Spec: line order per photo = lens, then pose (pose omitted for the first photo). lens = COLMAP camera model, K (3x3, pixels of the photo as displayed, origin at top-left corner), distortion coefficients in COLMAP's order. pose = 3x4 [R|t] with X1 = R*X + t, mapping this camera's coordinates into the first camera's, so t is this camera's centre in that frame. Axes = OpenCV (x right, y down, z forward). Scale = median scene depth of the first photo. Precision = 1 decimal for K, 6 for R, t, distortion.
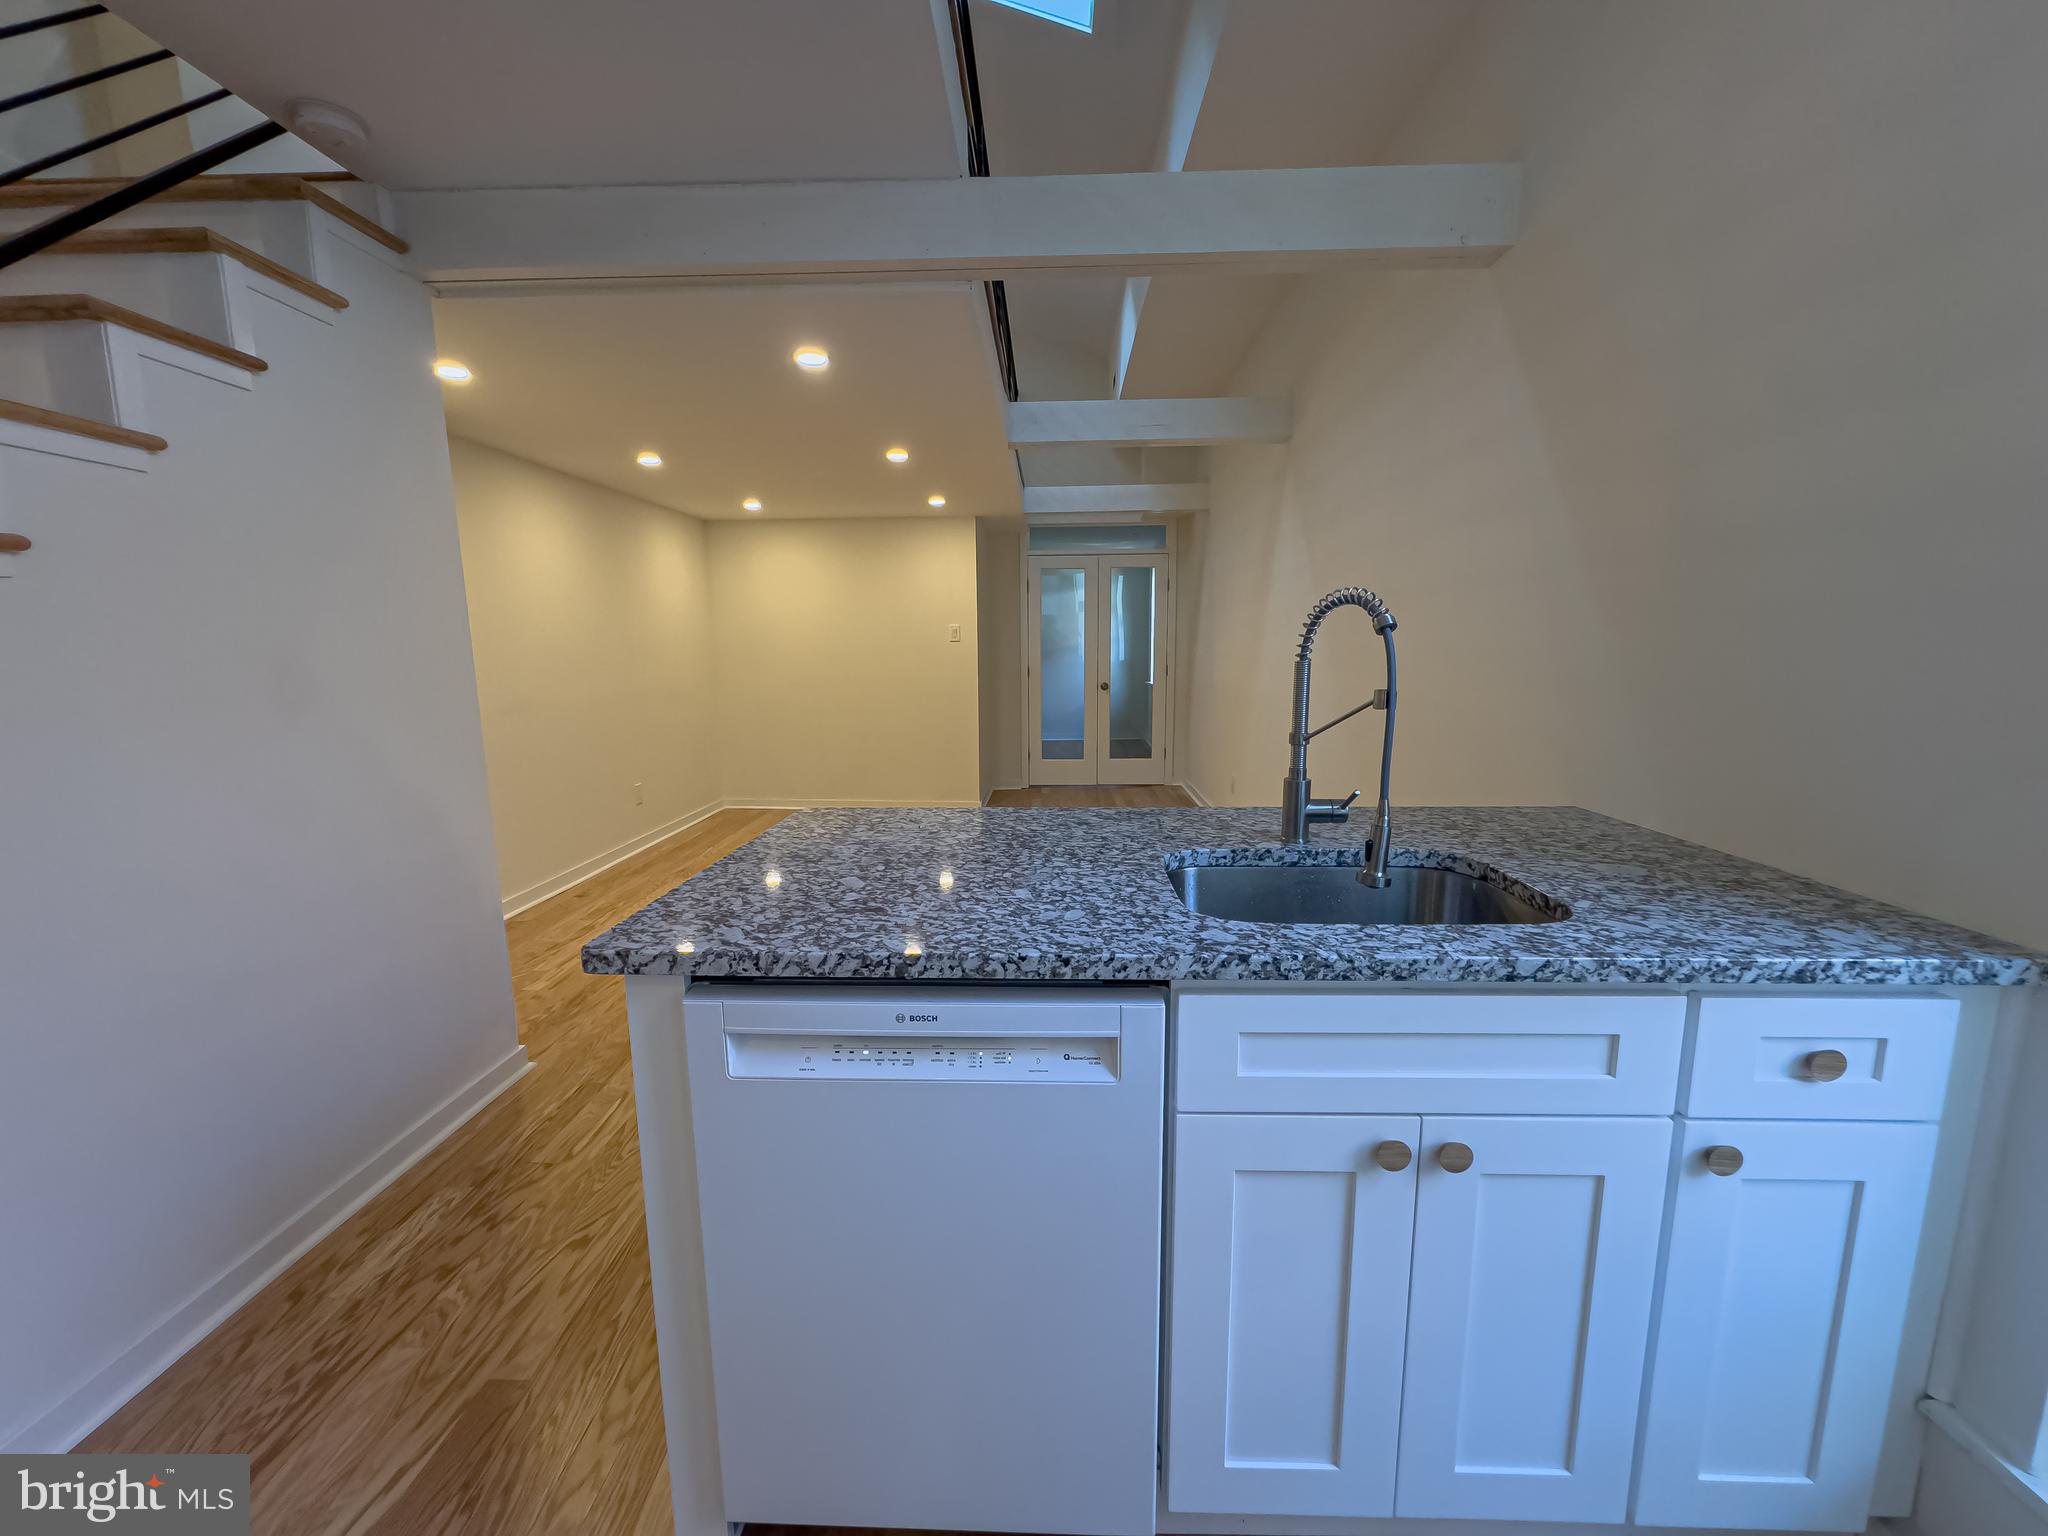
lens RADIAL K [[820.7, 0, 1015.3], [0, 820.7, 764.6], [0, 0, 1]] dist [-0.001849, 0.000310]
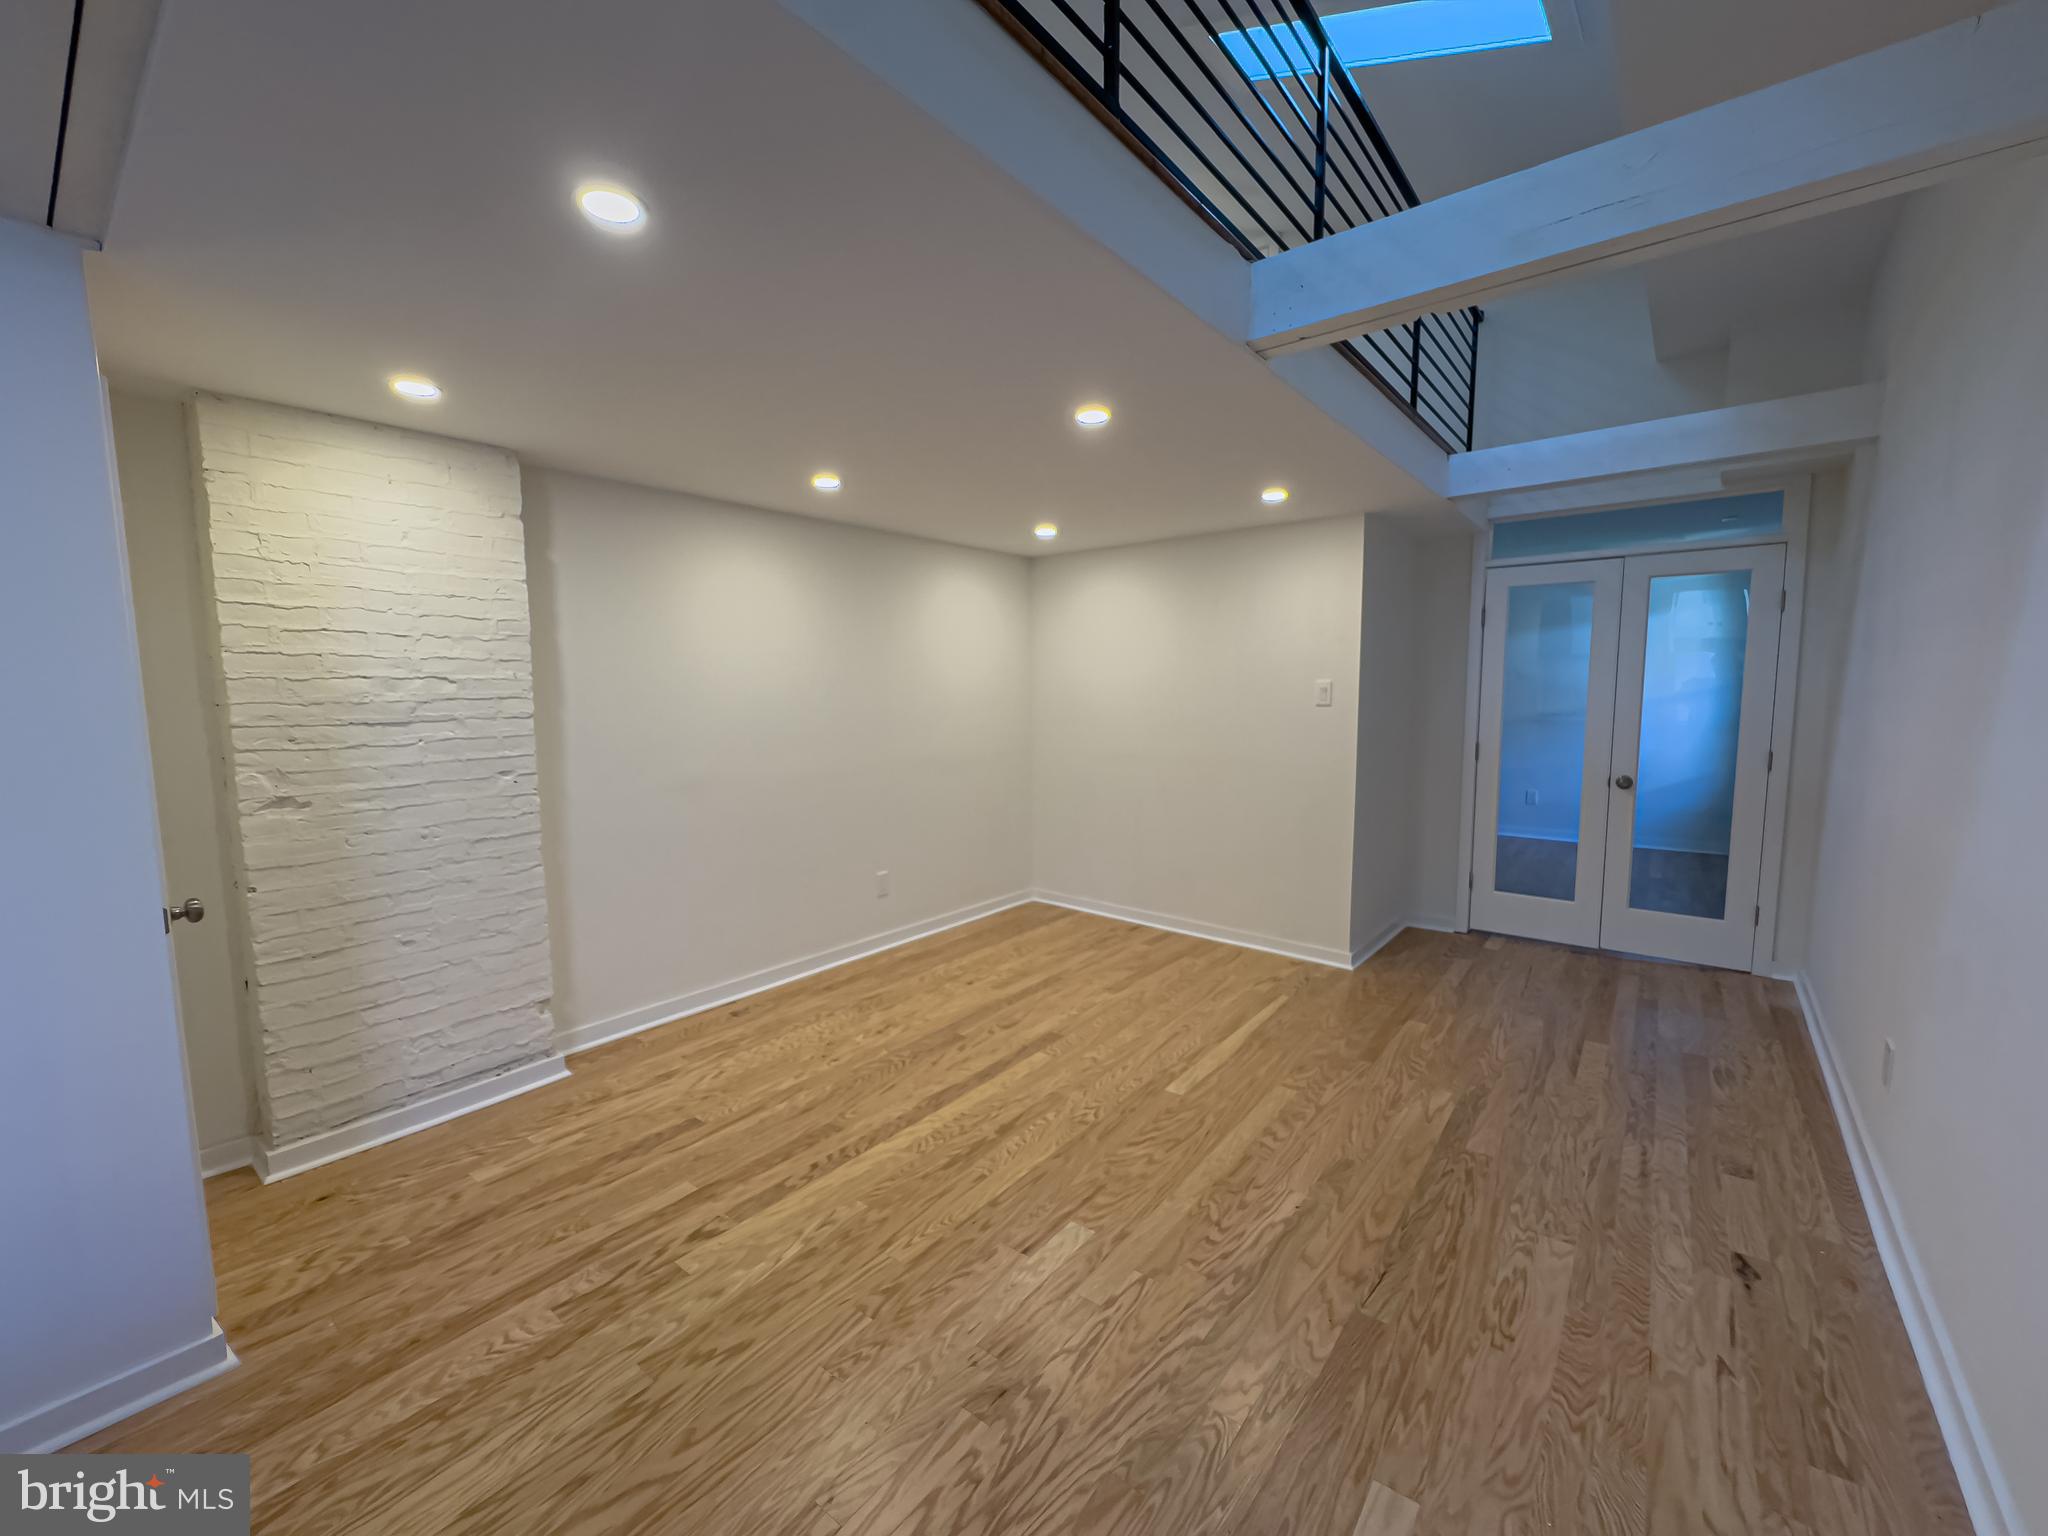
lens RADIAL K [[820.7, 0, 1022.3], [0, 820.7, 766.4], [0, 0, 1]] dist [-0.001849, 0.000310]
pose [[0.805157, 0.058387, -0.590181, 0.118508], [-0.086653, 0.996044, -0.019678, -0.064672], [0.586697, 0.066985, 0.807031, 0.316006]]
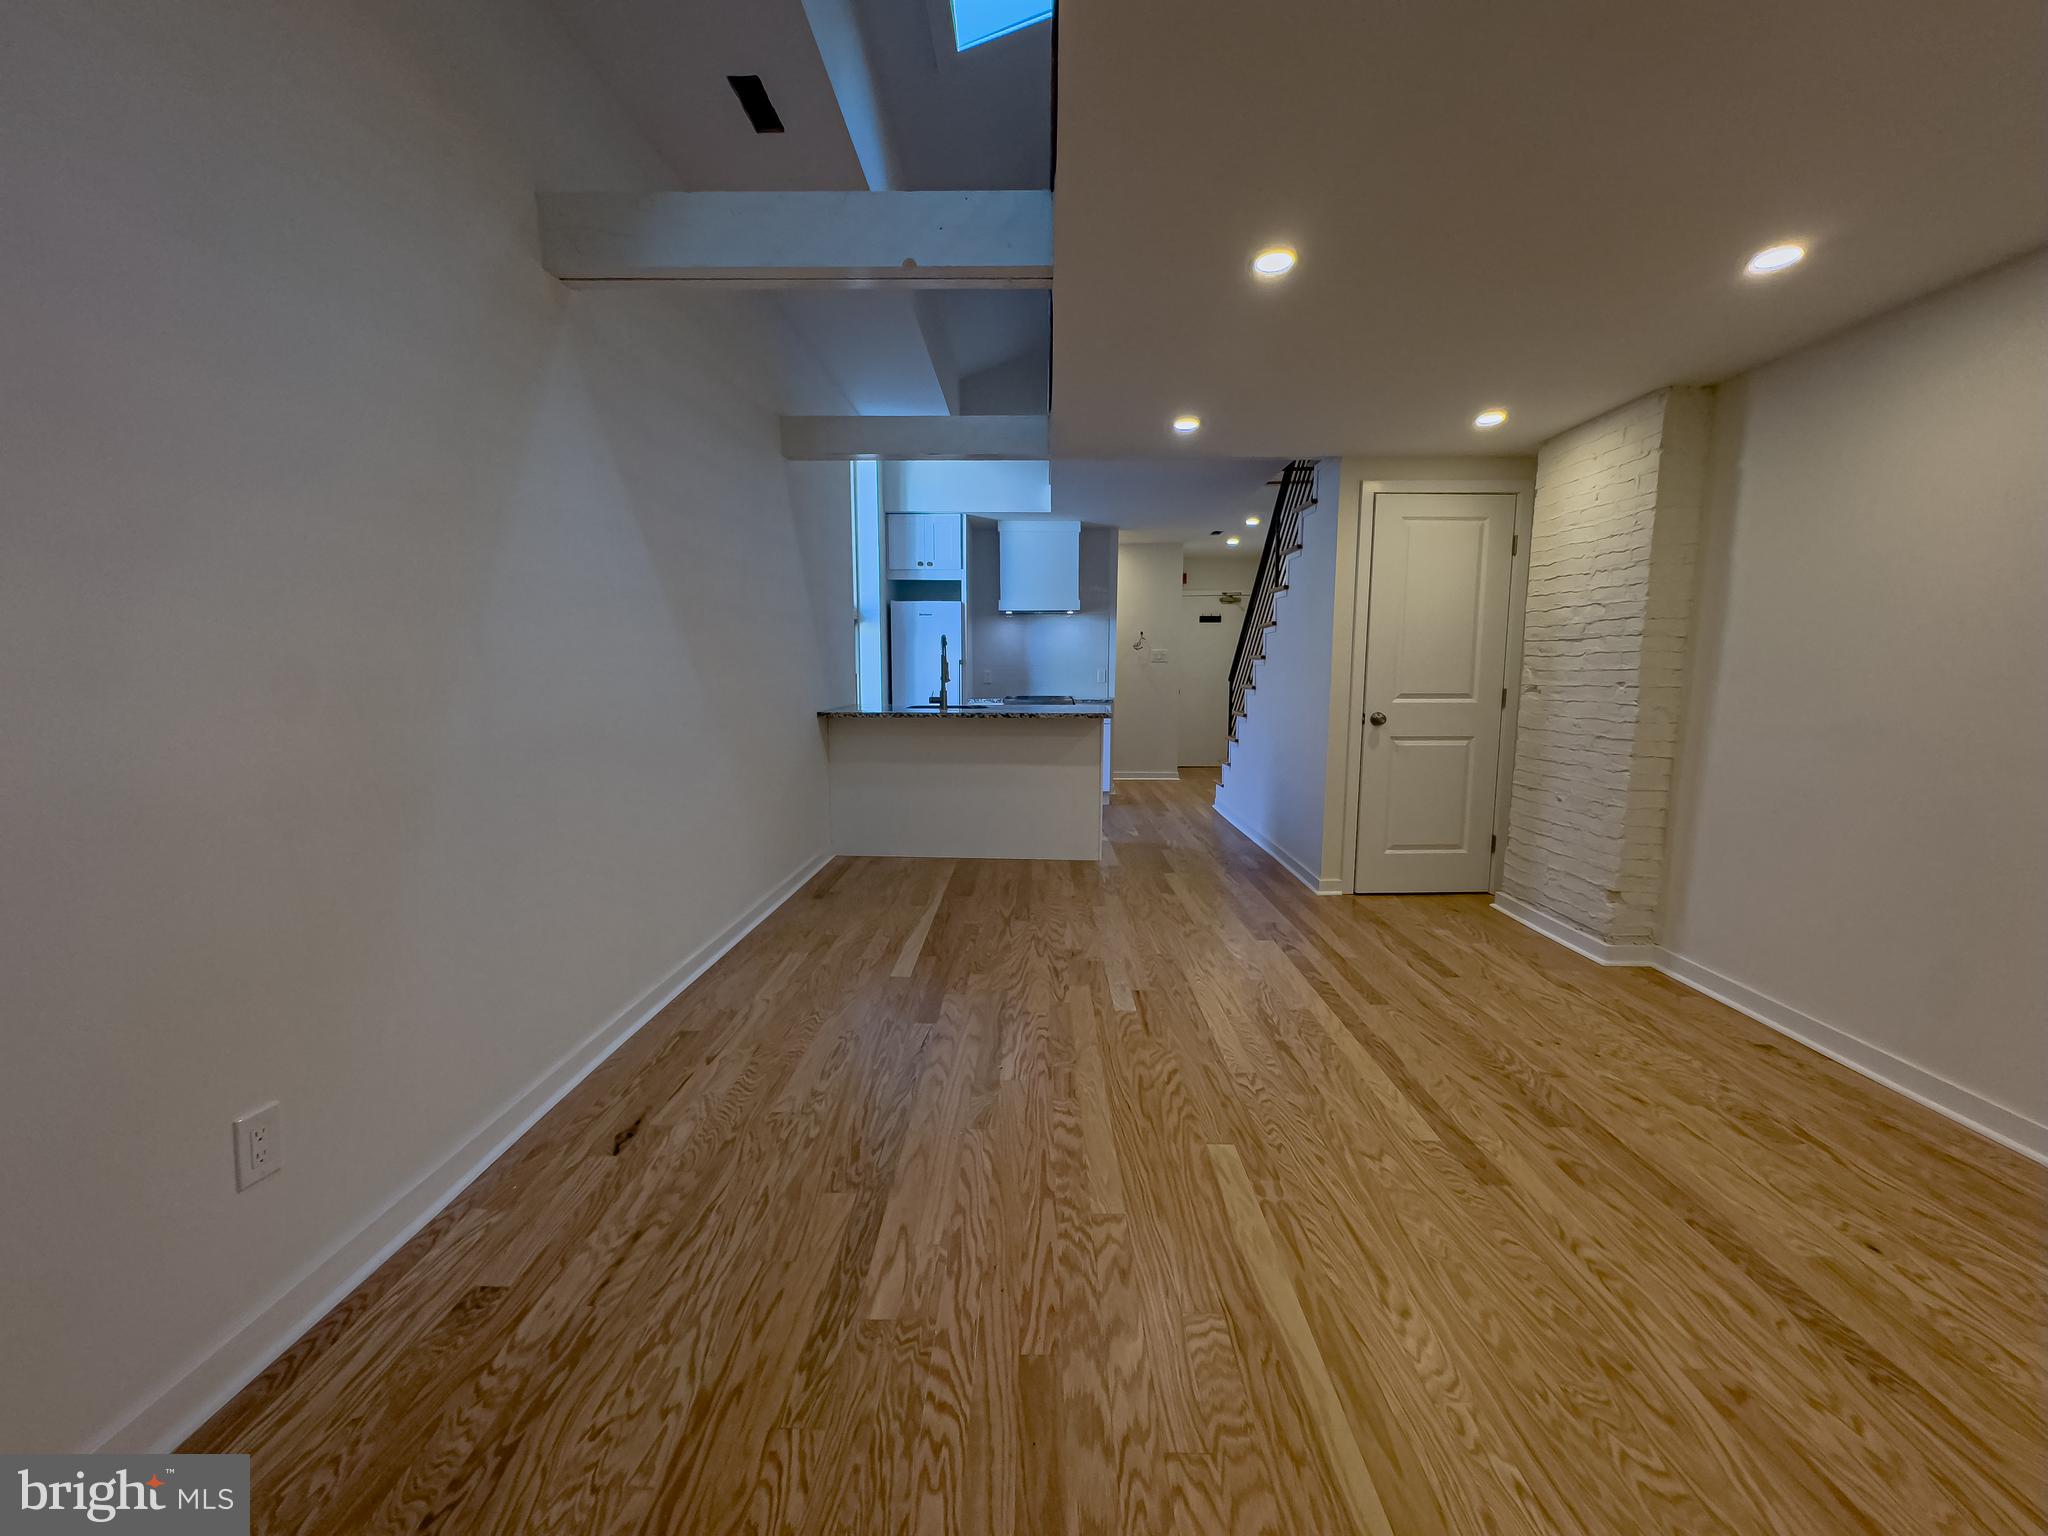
lens RADIAL K [[820.7, 0, 1027.6], [0, 820.7, 765.9], [0, 0, 1]] dist [-0.001849, 0.000310]
pose [[-0.999829, 0.009388, -0.015933, 0.013087], [0.004783, 0.963527, 0.267567, -0.133309], [0.017864, 0.267445, -0.963408, 0.994429]]
